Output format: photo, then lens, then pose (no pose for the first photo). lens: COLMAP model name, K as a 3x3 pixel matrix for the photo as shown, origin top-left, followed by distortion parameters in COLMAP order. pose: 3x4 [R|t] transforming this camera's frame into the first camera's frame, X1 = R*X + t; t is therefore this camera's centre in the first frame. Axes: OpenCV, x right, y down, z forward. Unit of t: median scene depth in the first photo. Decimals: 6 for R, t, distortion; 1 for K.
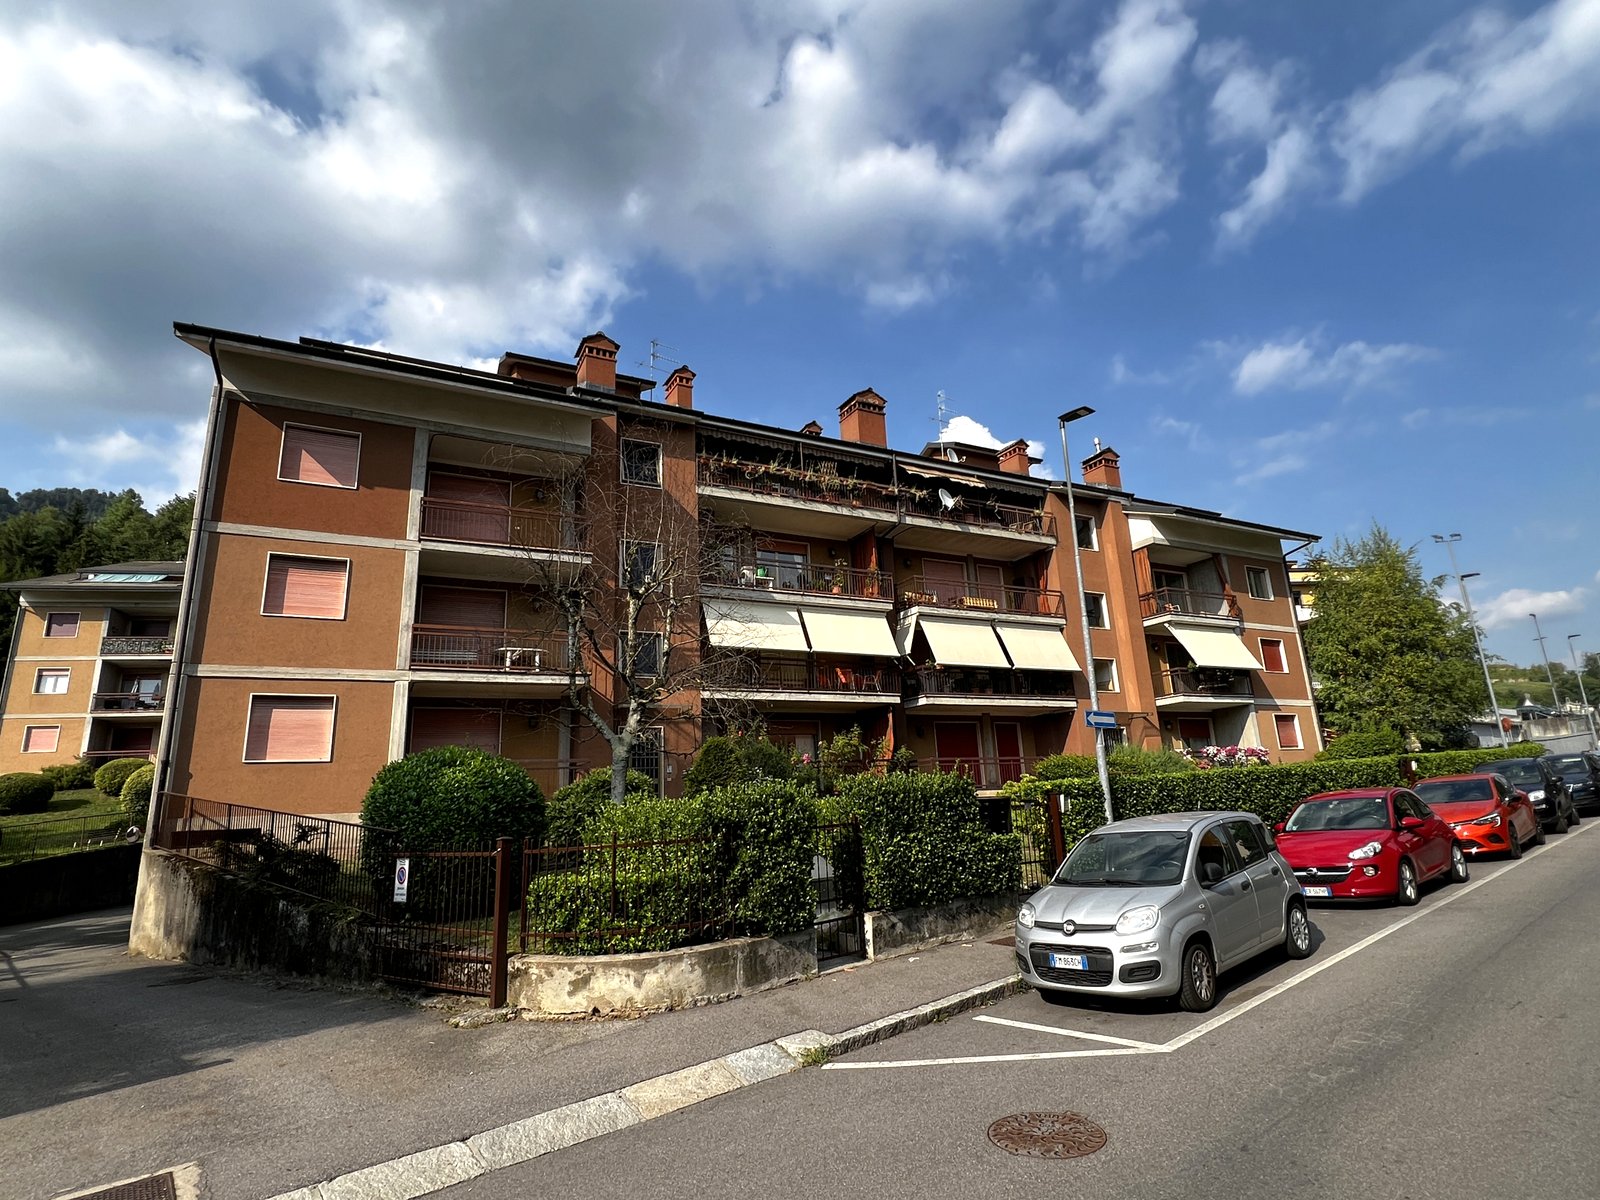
lens RADIAL K [[804.5, 0, 803.4], [0, 804.5, 598.9], [0, 0, 1]] dist [-0.012790, 0.001064]
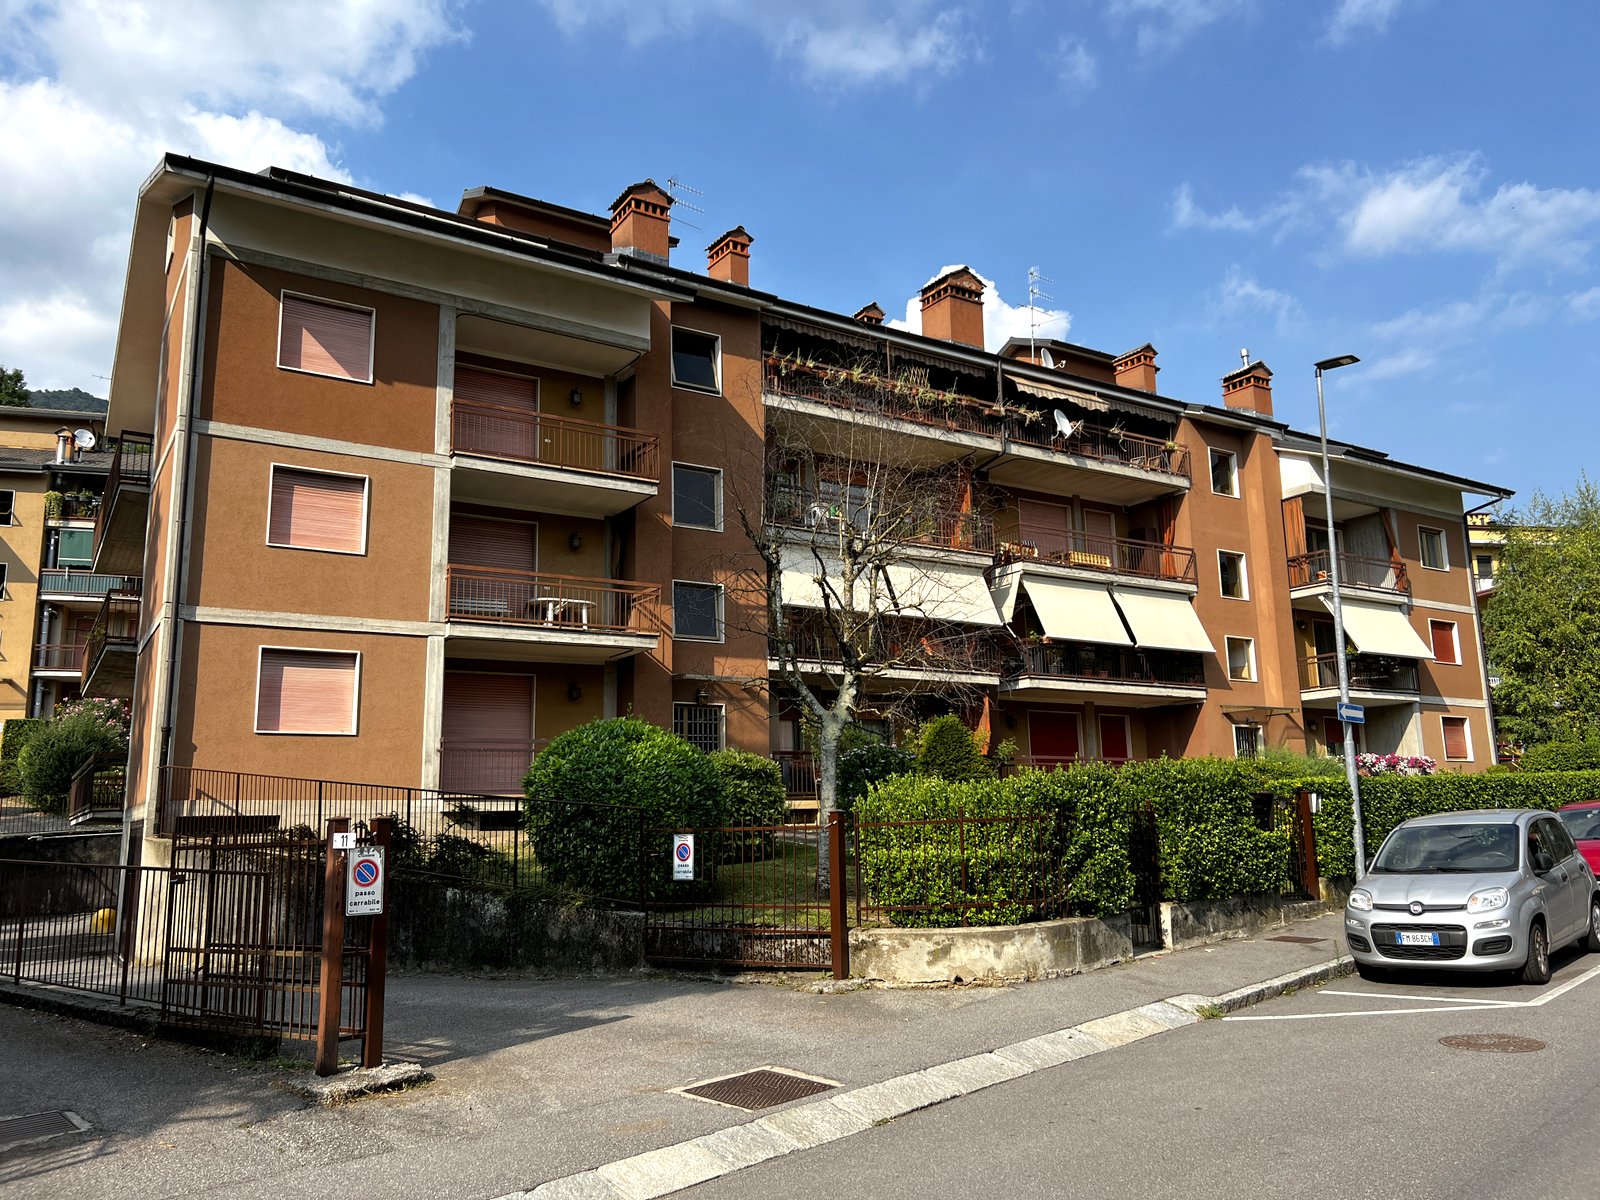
lens RADIAL K [[1193.2, 0, 786.5], [0, 1193.2, 607.0], [0, 0, 1]] dist [0.044520, -0.047904]
pose [[0.995734, 0.040627, 0.082841, -0.243635], [-0.046209, 0.996708, 0.066611, -0.018894], [-0.079862, -0.070155, 0.994334, -0.181317]]
